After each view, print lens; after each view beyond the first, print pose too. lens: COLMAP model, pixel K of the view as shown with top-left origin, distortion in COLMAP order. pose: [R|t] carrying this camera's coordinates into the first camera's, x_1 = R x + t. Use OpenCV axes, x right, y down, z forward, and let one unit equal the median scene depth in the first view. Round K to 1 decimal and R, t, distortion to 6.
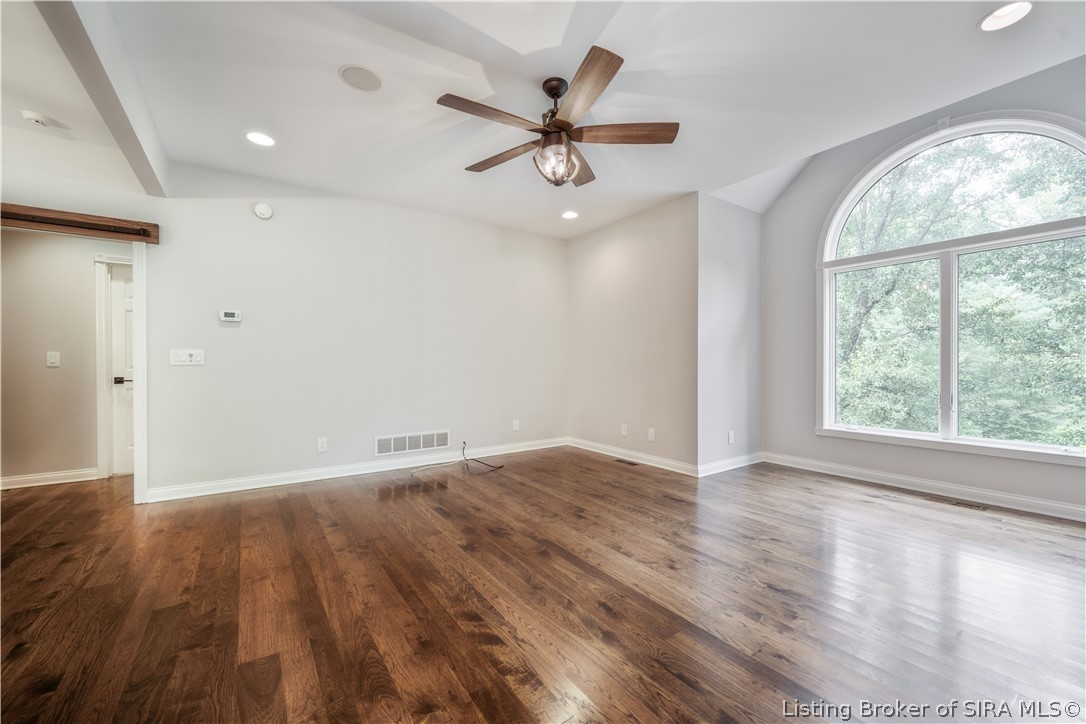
lens RADIAL K [[432.4, 0, 543.0], [0, 432.4, 362.0], [0, 0, 1]] dist [-0.001381, -0.000021]
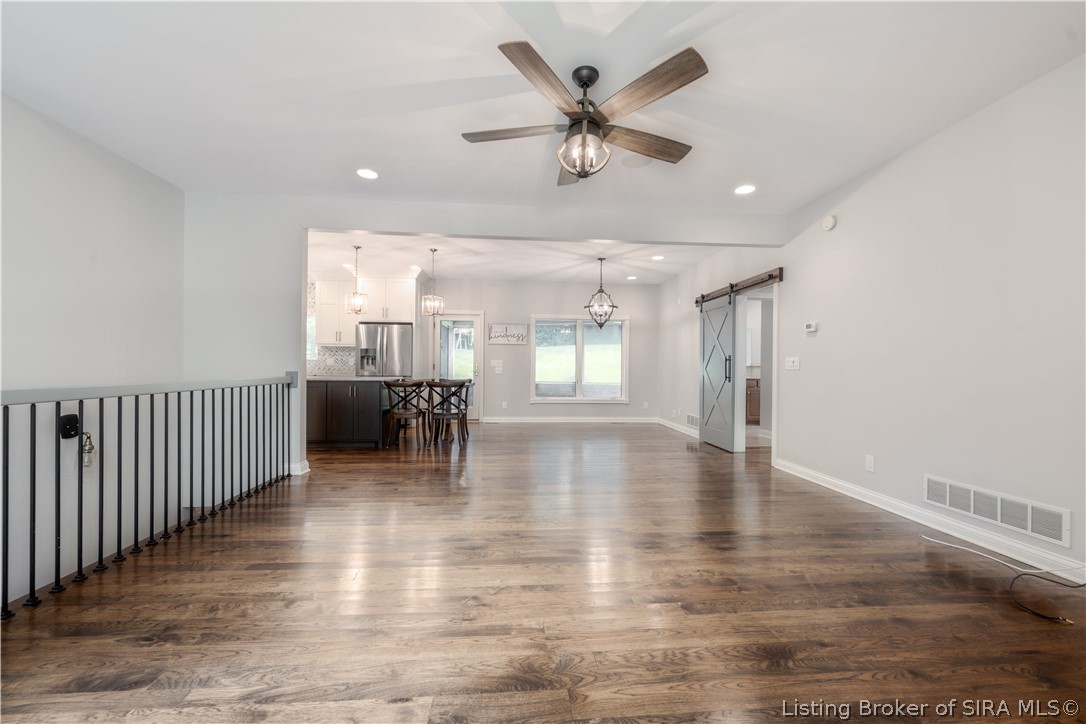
lens RADIAL K [[432.4, 0, 543.0], [0, 432.4, 362.0], [0, 0, 1]] dist [-0.001381, -0.000021]
pose [[-0.497853, -0.017076, -0.867093, 0.764069], [-0.004530, 0.999844, -0.017089, 0.011331], [0.867250, -0.004580, -0.497852, 1.192644]]
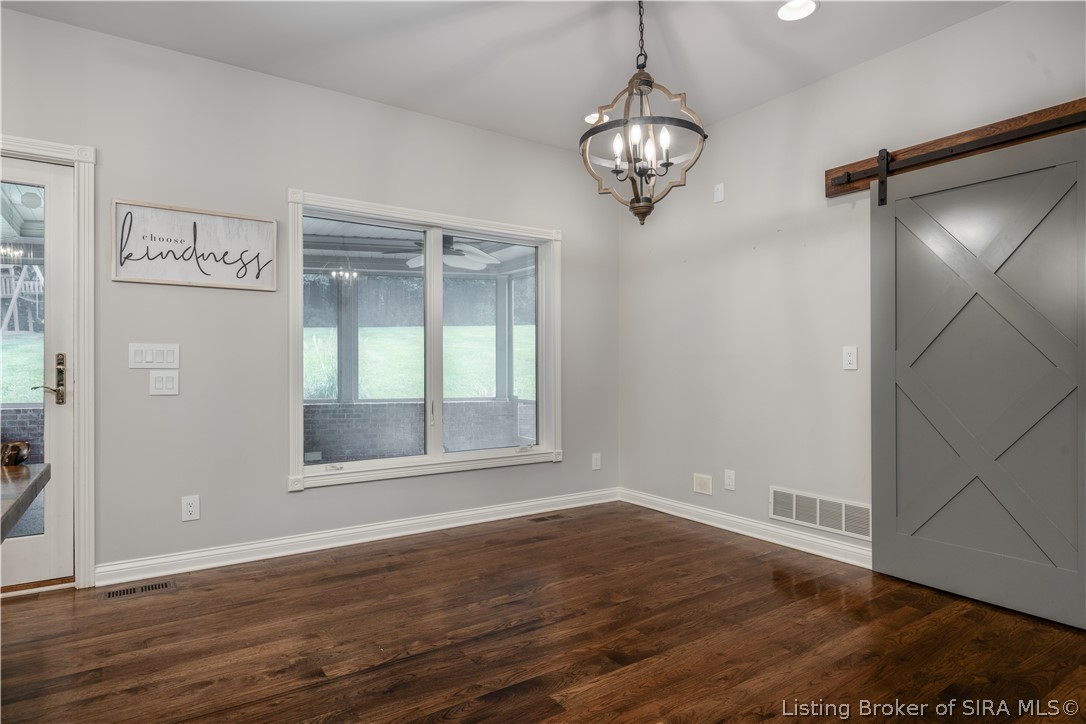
lens RADIAL K [[548.2, 0, 543.0], [0, 548.2, 362.0], [0, 0, 1]] dist [-0.050383, 0.000100]
pose [[-0.000309, -0.003009, -0.999995, 0.515097], [0.007279, 0.999969, -0.003011, 0.007911], [0.999973, -0.007280, -0.000287, 1.012429]]
